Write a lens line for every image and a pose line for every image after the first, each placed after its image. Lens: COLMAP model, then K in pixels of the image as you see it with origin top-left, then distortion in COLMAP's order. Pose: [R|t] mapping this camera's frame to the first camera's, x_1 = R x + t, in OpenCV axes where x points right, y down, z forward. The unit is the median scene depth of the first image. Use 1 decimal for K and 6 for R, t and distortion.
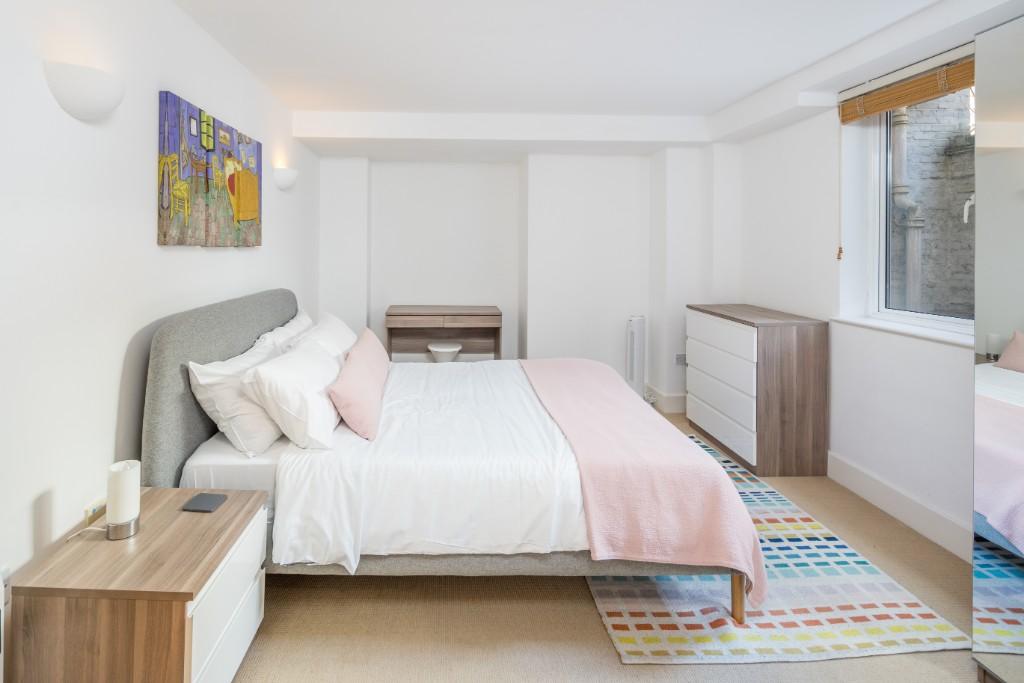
lens RADIAL K [[504.9, 0, 455.5], [0, 504.9, 243.0], [0, 0, 1]] dist [0.009163, -0.004756]
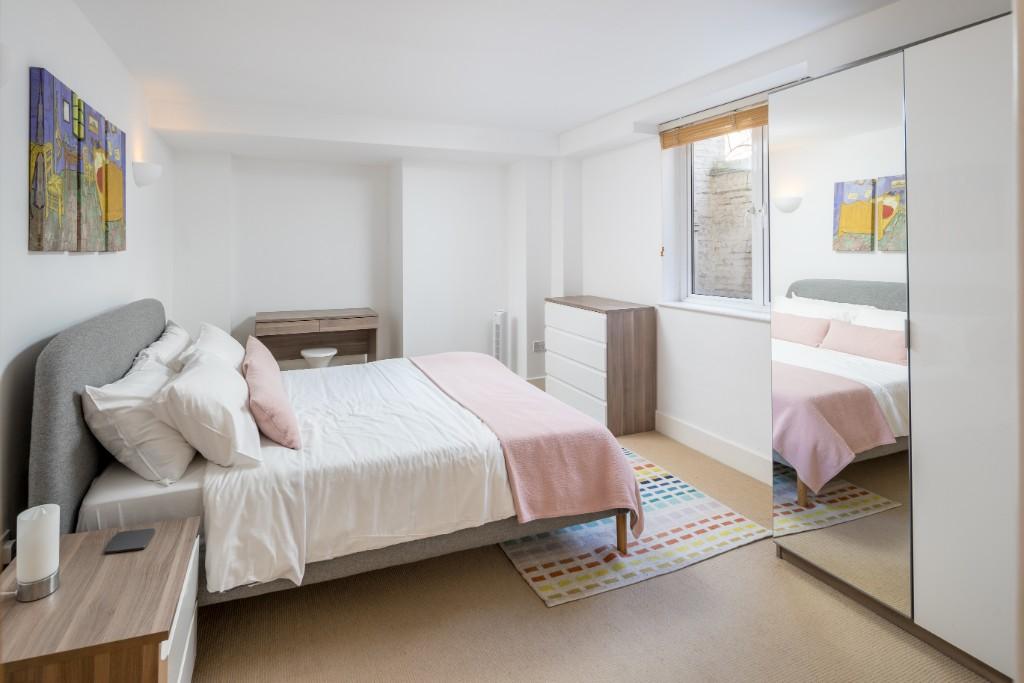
lens RADIAL K [[504.9, 0, 455.5], [0, 504.9, 243.0], [0, 0, 1]] dist [0.009163, -0.004756]
pose [[0.943635, -0.005277, 0.330946, -0.203548], [0.006399, 0.999977, -0.002301, -0.002418], [-0.330926, 0.004289, 0.943647, -0.022781]]
